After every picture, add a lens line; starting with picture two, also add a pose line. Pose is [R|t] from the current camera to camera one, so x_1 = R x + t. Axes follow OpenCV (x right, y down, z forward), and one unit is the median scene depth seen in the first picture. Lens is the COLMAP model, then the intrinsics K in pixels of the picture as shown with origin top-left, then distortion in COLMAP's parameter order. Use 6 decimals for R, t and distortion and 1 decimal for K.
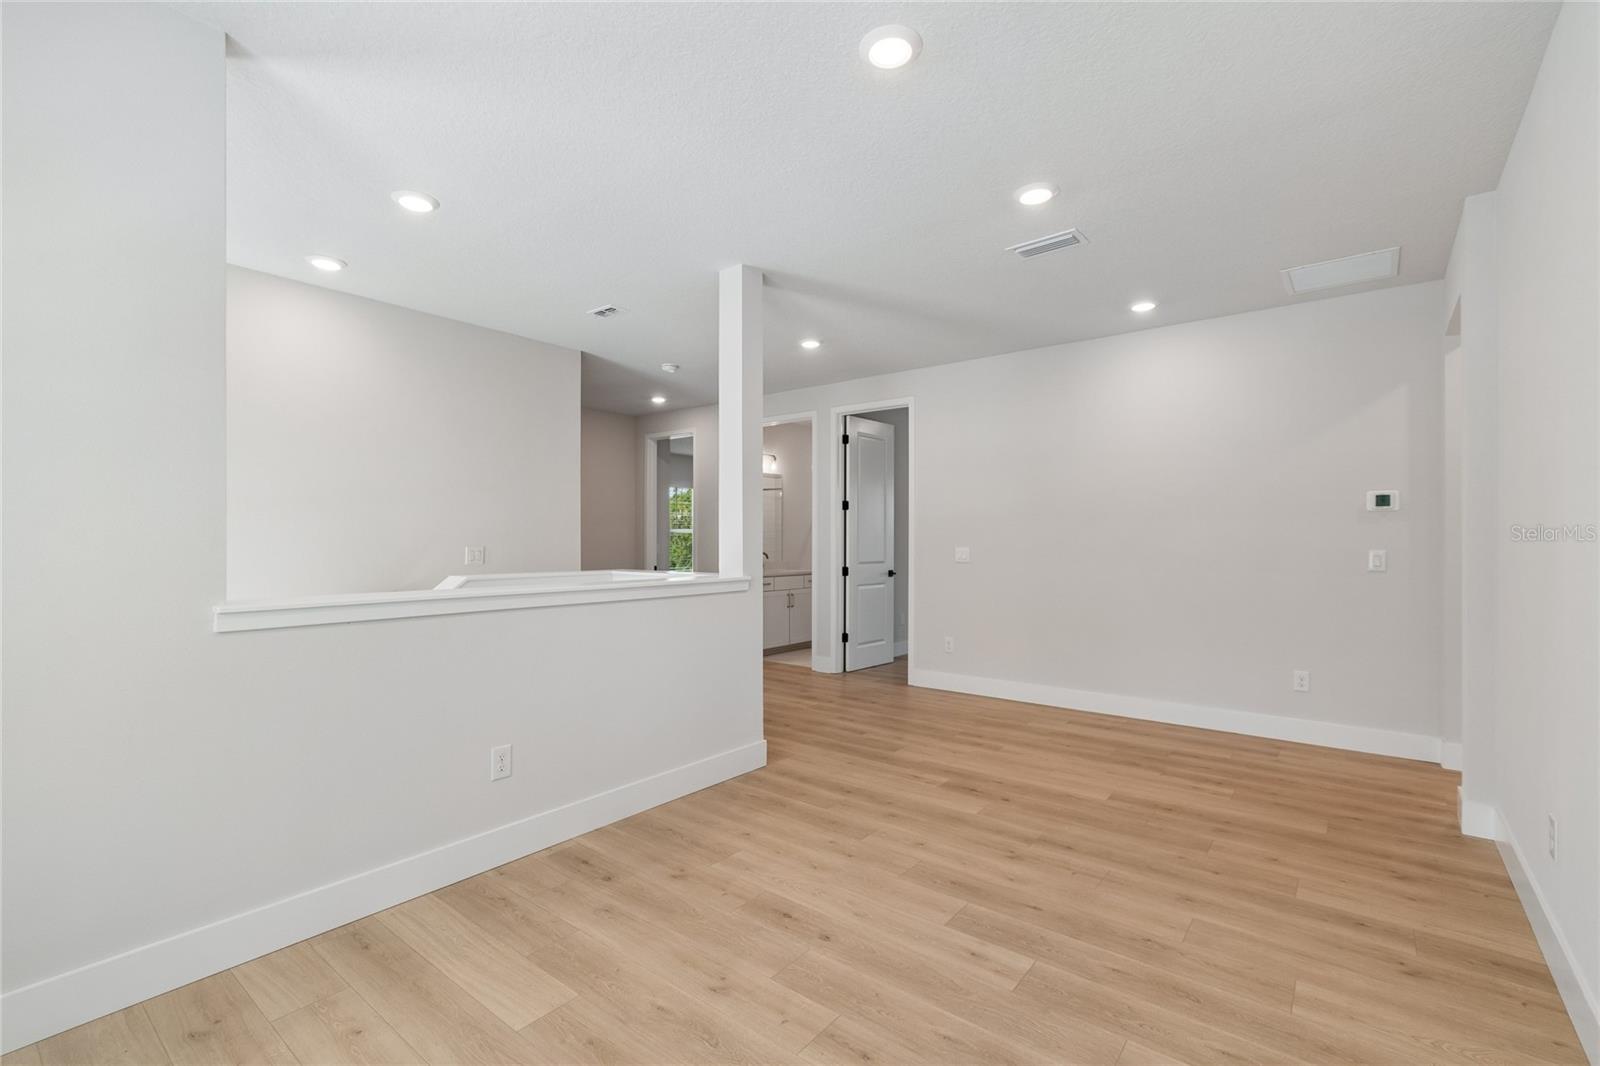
lens RADIAL K [[712.1, 0, 784.8], [0, 712.1, 533.0], [0, 0, 1]] dist [0.006097, -0.001334]
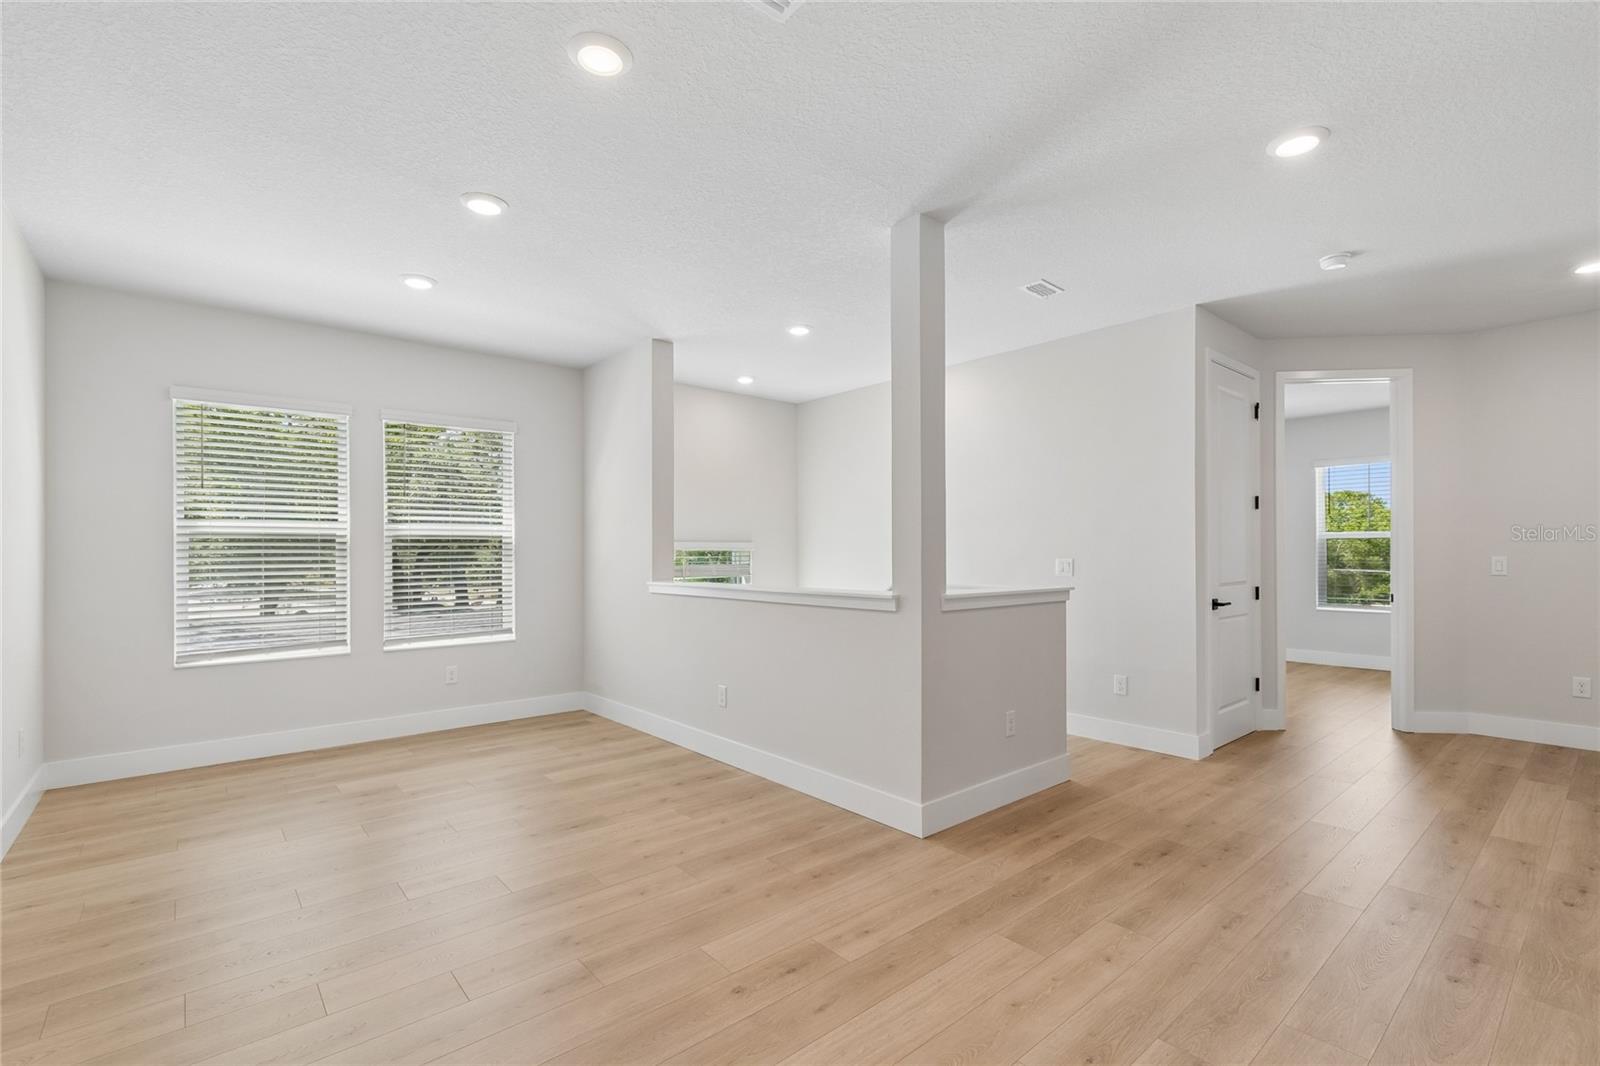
lens RADIAL K [[712.1, 0, 800.6], [0, 712.1, 549.3], [0, 0, 1]] dist [0.006097, -0.001334]
pose [[-0.177205, -0.012546, -0.984094, 0.978583], [0.009117, 0.999855, -0.014389, 0.025449], [0.984132, -0.011522, -0.177065, 1.289328]]
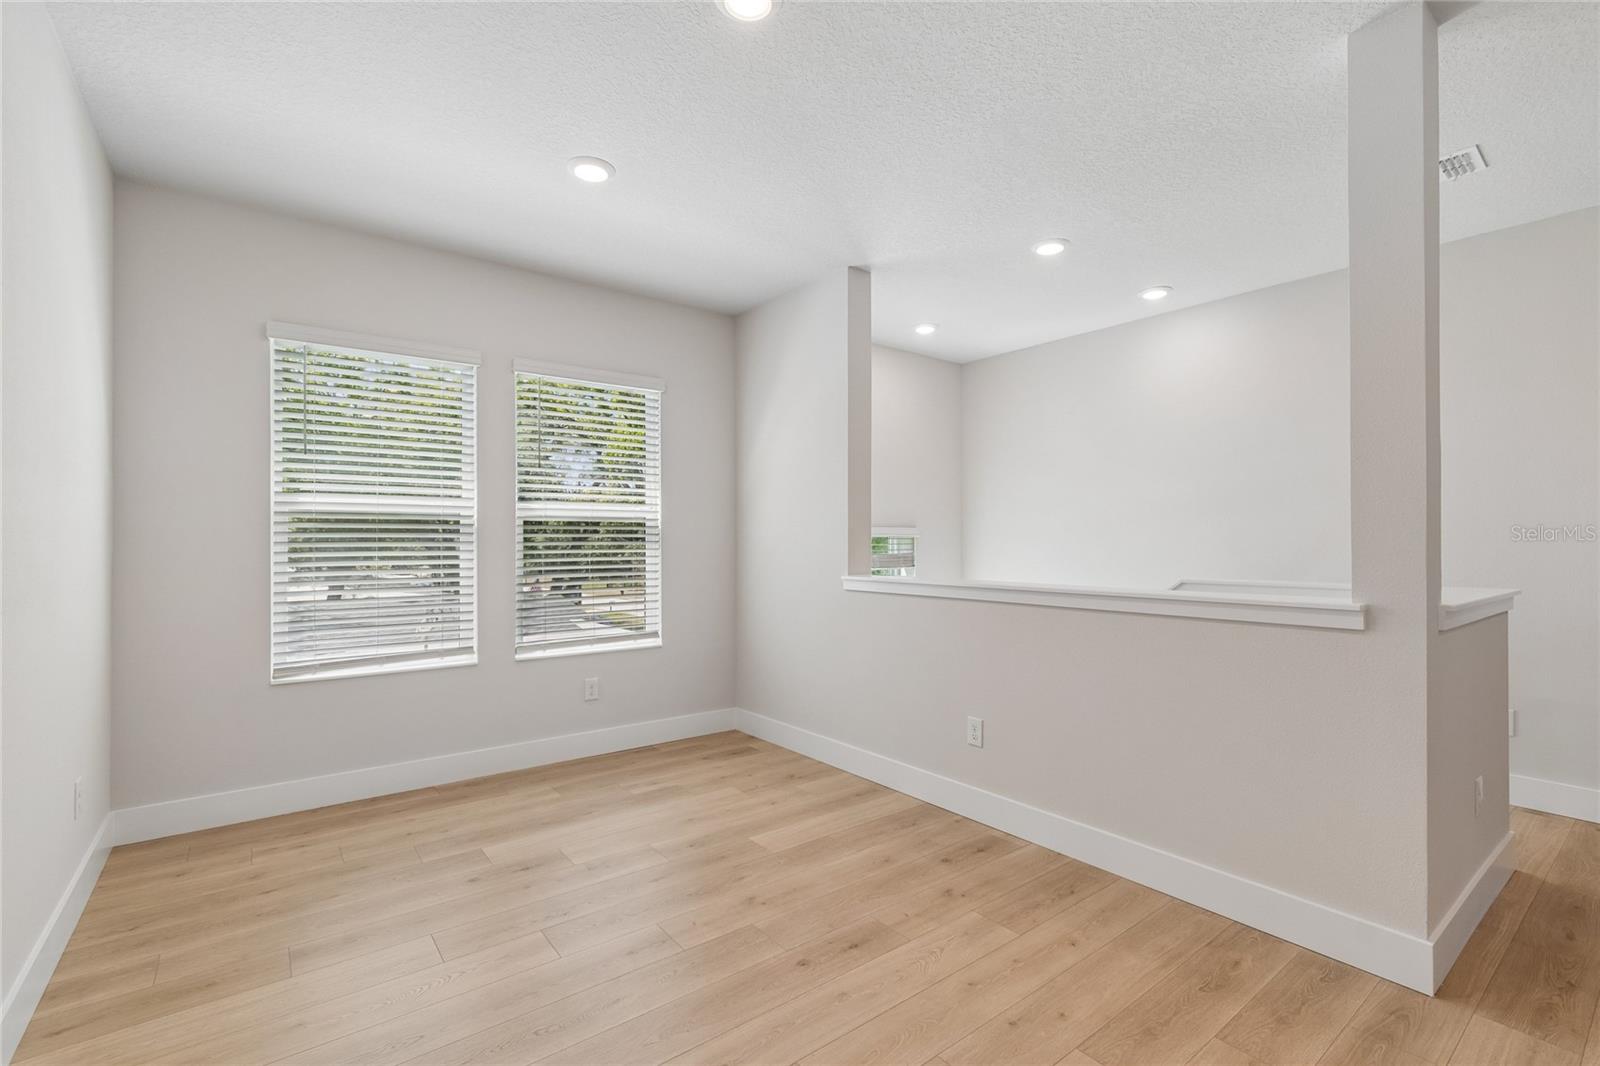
lens RADIAL K [[712.1, 0, 802.2], [0, 712.1, 537.5], [0, 0, 1]] dist [0.006097, -0.001334]
pose [[-0.230597, -0.012989, -0.972963, 0.702531], [0.004881, 0.999883, -0.014505, 0.022468], [0.973037, -0.008094, -0.230506, 0.889154]]
